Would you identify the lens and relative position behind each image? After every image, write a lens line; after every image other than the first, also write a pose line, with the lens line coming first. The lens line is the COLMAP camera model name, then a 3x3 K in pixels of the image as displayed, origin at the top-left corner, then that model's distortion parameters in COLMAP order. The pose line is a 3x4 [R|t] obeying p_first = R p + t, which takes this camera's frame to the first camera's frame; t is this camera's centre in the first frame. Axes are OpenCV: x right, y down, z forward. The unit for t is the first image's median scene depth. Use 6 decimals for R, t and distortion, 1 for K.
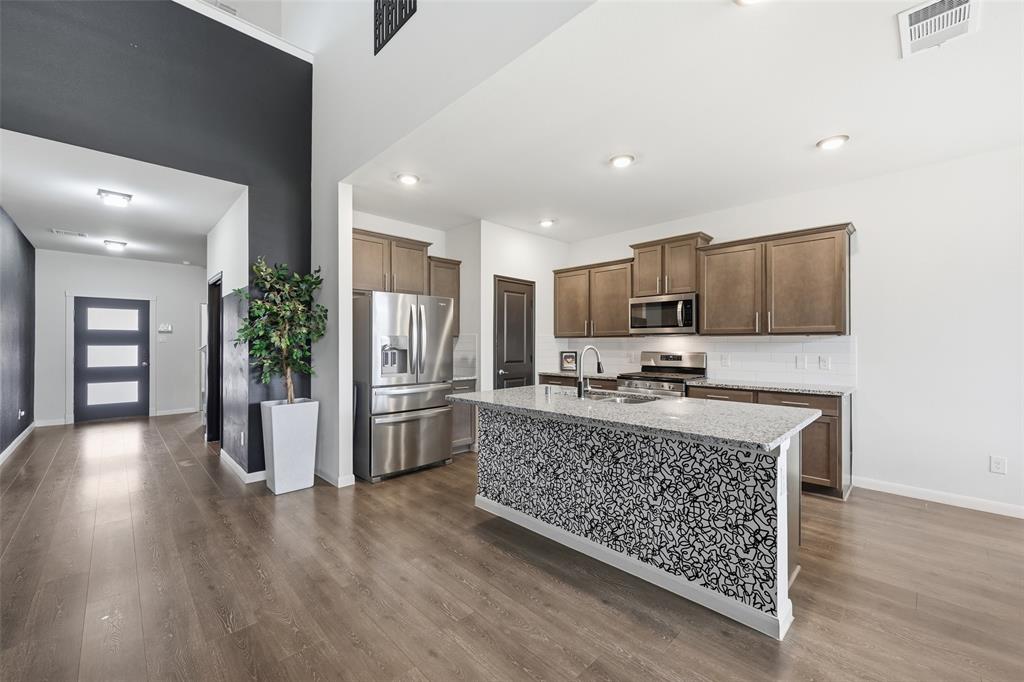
lens RADIAL K [[407.4, 0, 511.7], [0, 407.4, 341.2], [0, 0, 1]] dist [0.002115, 0.000373]
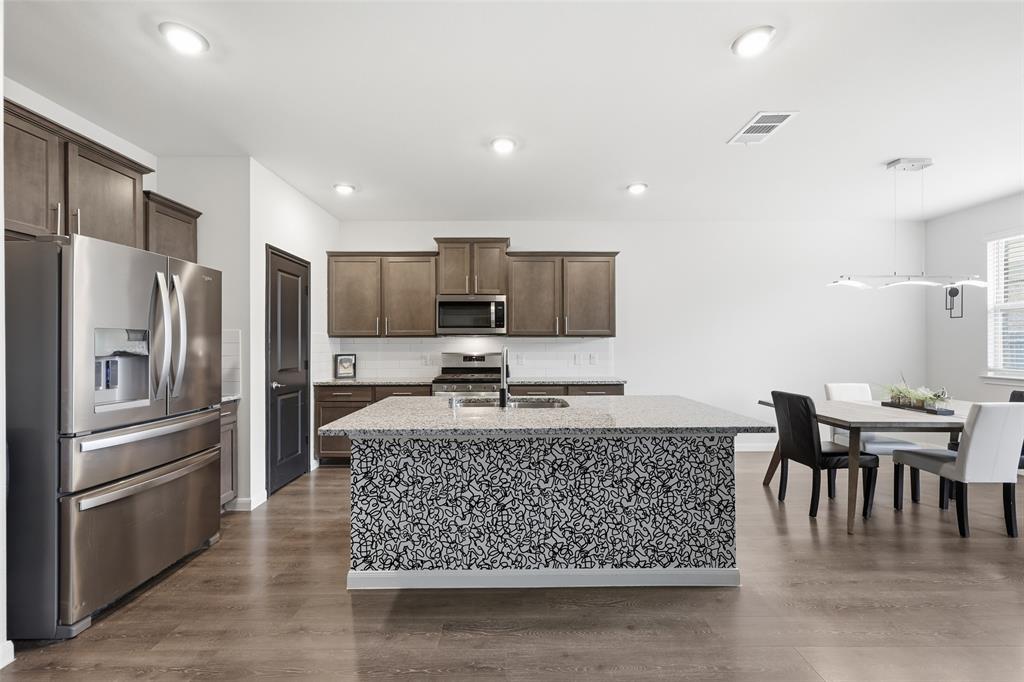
lens RADIAL K [[407.4, 0, 512.1], [0, 407.4, 344.5], [0, 0, 1]] dist [0.002115, 0.000373]
pose [[0.696270, -0.000627, 0.717780, -0.437629], [-0.002706, 0.999990, 0.003499, 0.004593], [-0.717775, -0.004378, 0.696261, 0.404642]]
